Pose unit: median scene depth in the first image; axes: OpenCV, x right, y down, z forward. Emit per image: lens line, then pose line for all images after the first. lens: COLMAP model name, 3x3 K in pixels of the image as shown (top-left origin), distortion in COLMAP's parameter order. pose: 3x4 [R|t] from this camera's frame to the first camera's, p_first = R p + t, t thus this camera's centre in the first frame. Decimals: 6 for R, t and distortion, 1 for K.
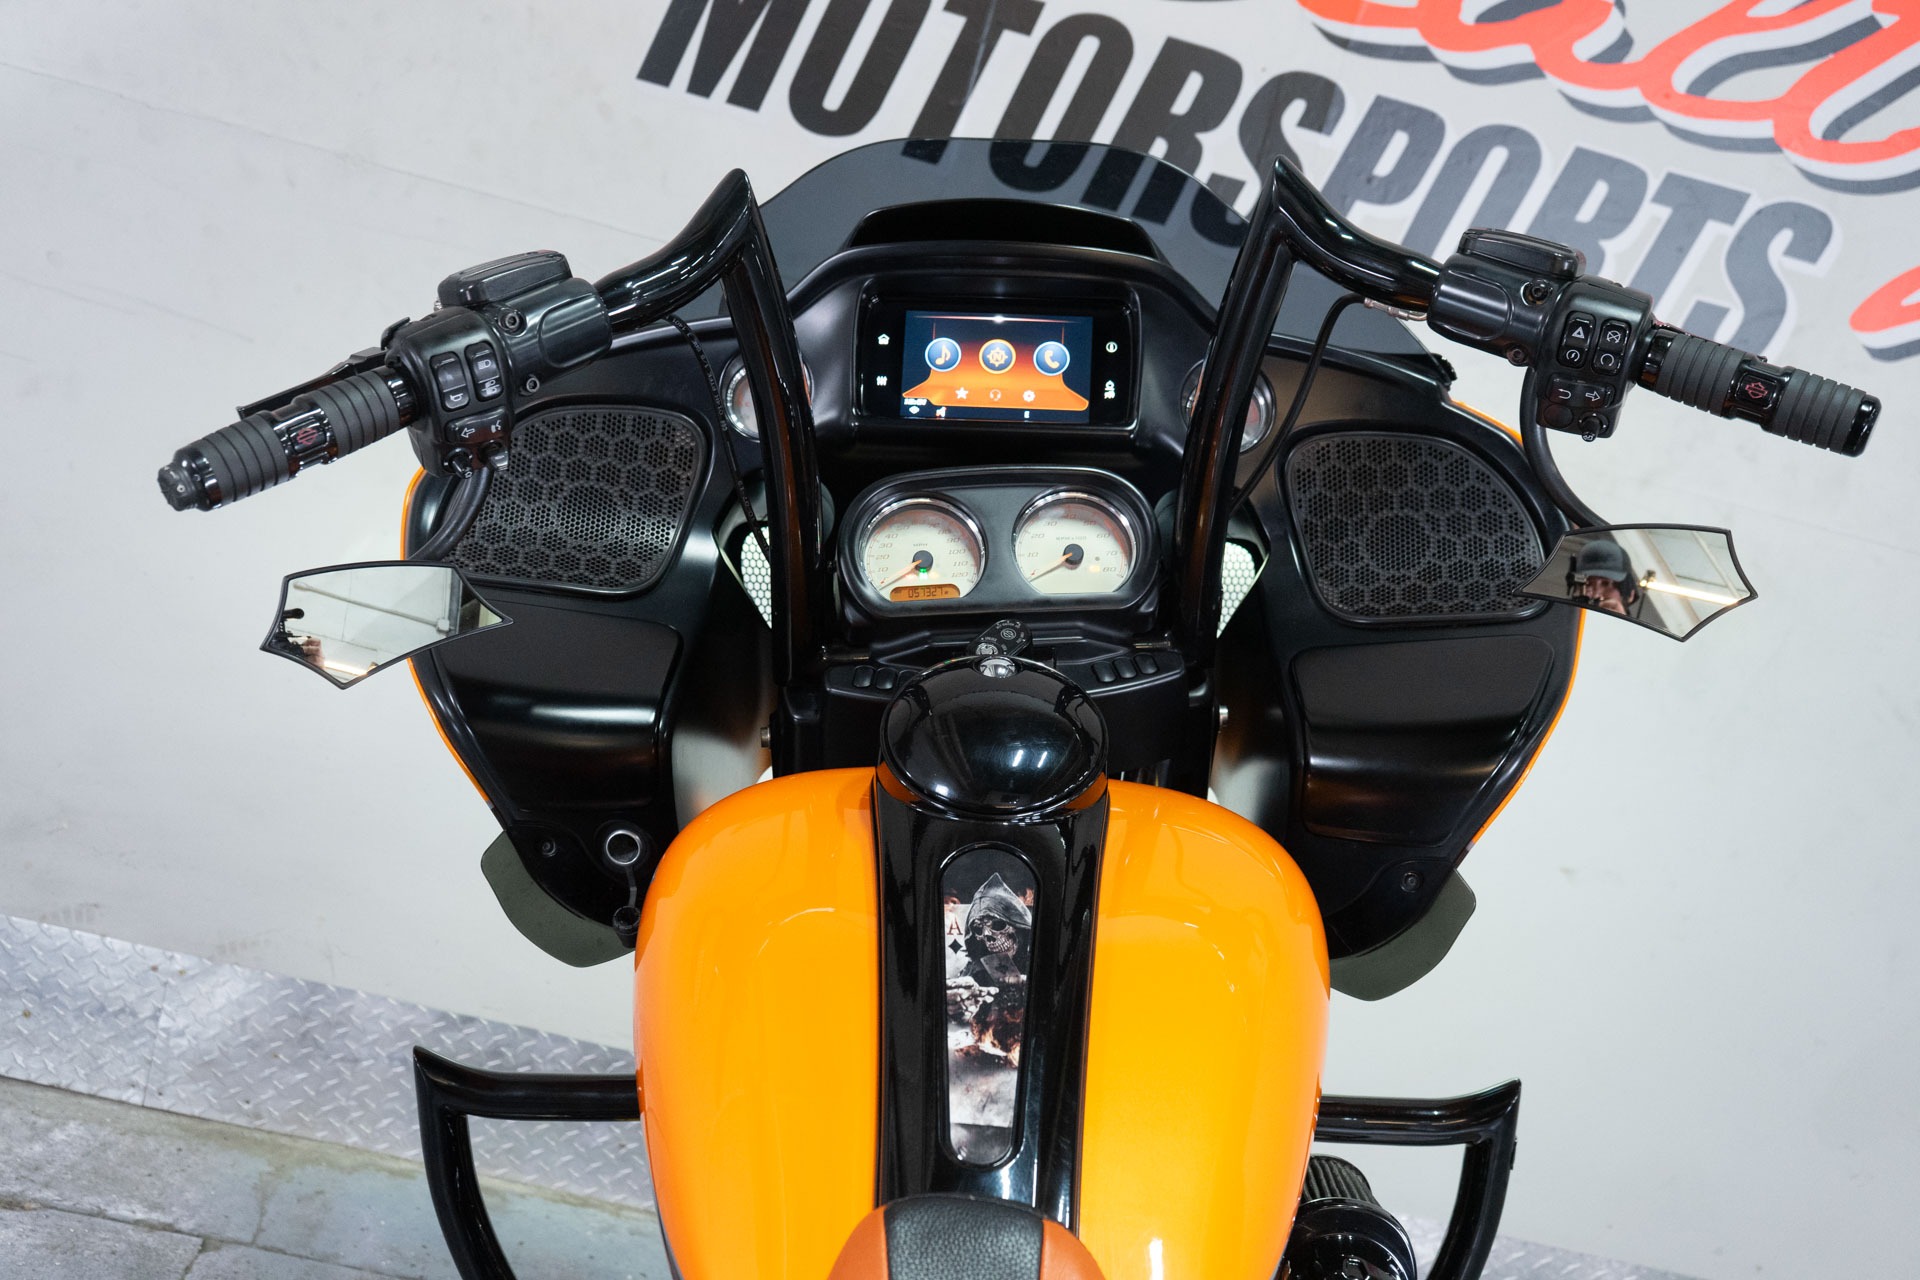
lens RADIAL K [[2182.8, 0, 968.5], [0, 2182.8, 637.7], [0, 0, 1]] dist [0.029443, 0.000000]
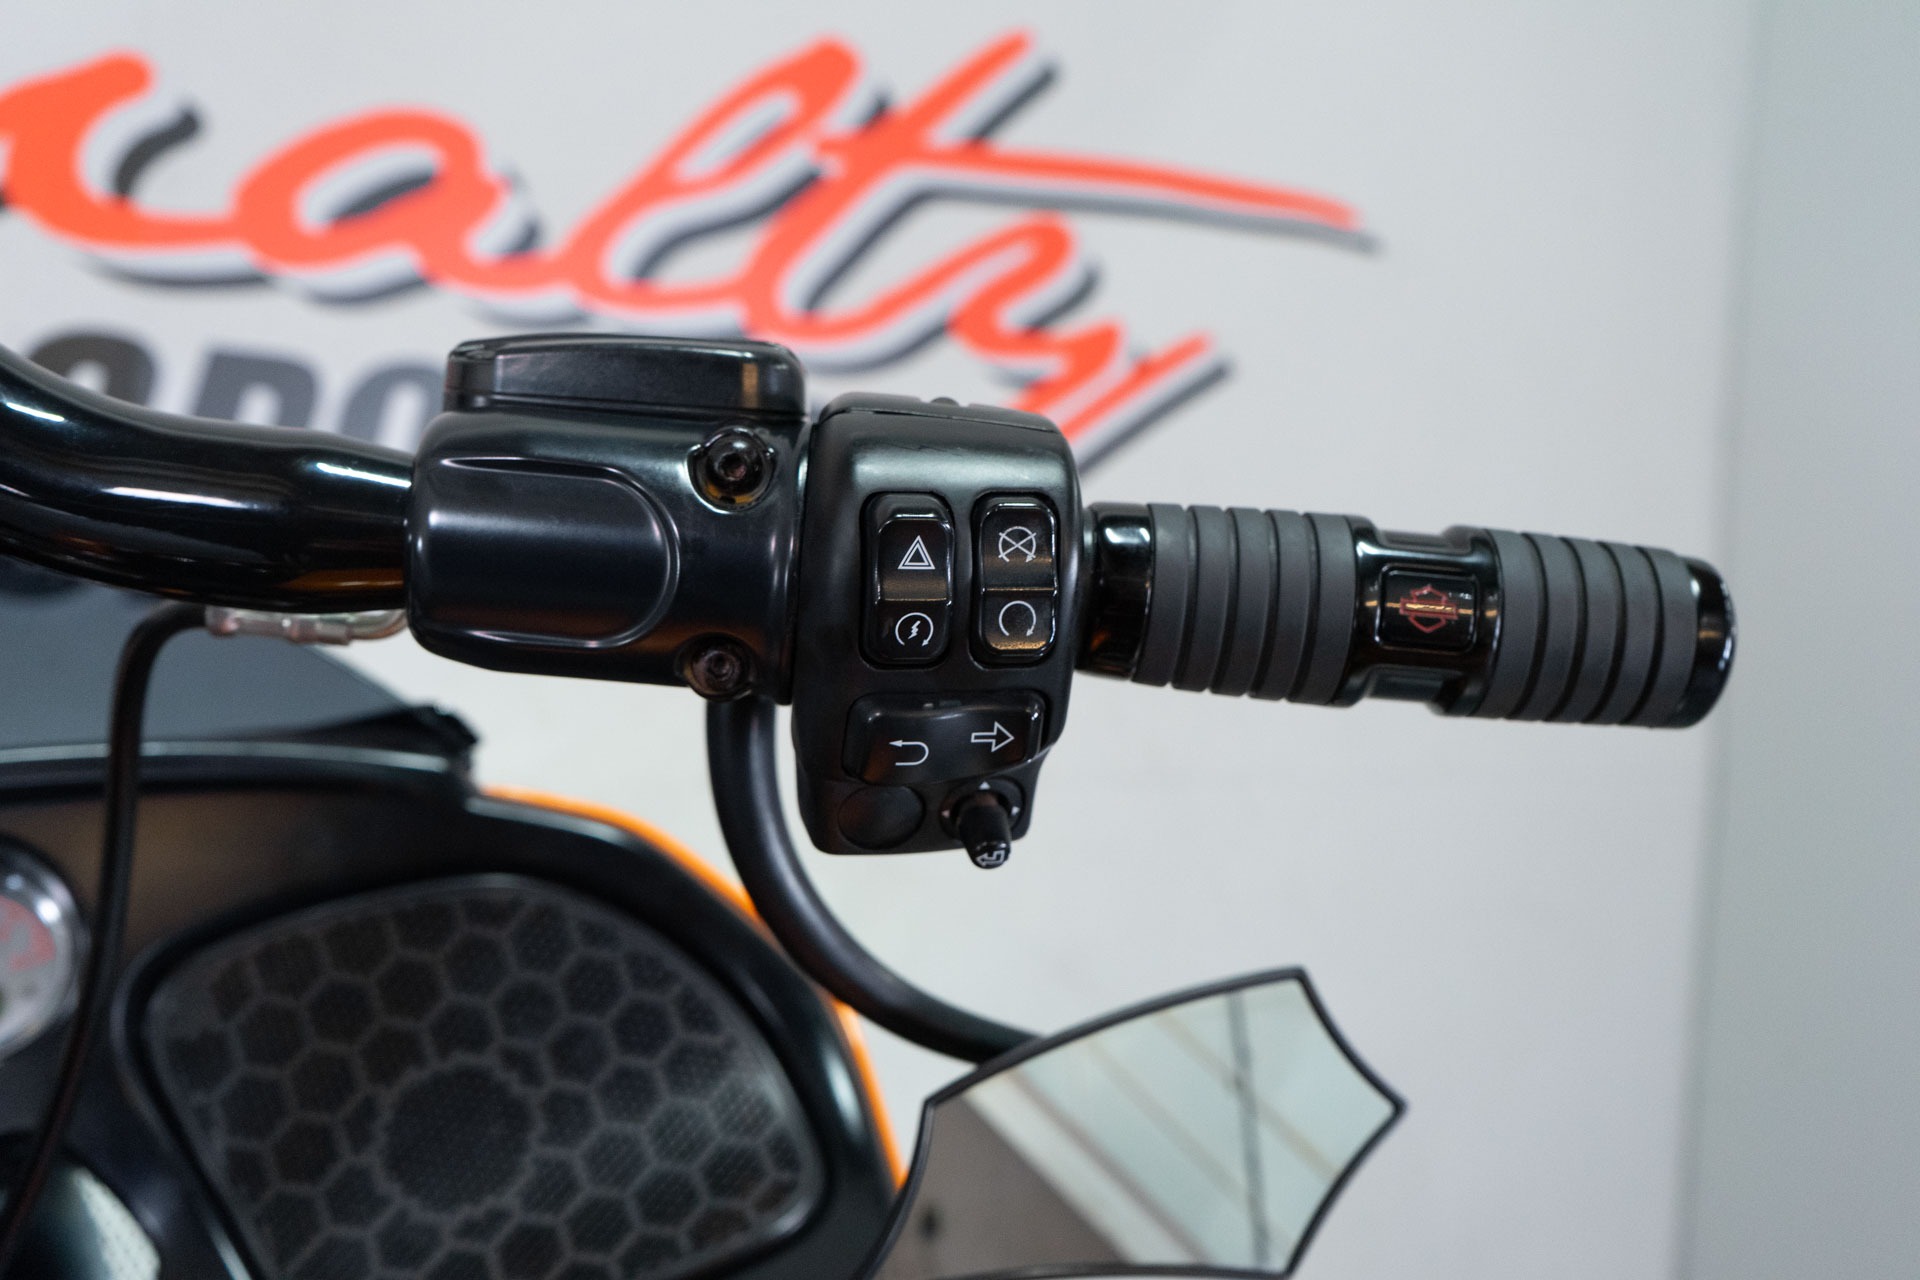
lens RADIAL K [[1911.1, 0, 979.4], [0, 1911.1, 632.1], [0, 0, 1]] dist [-0.007613, 0.000000]
pose [[0.842436, -0.221607, 0.491112, 0.119897], [0.288156, 0.955500, -0.063137, -0.086680], [-0.455266, 0.194705, 0.868805, 0.604943]]
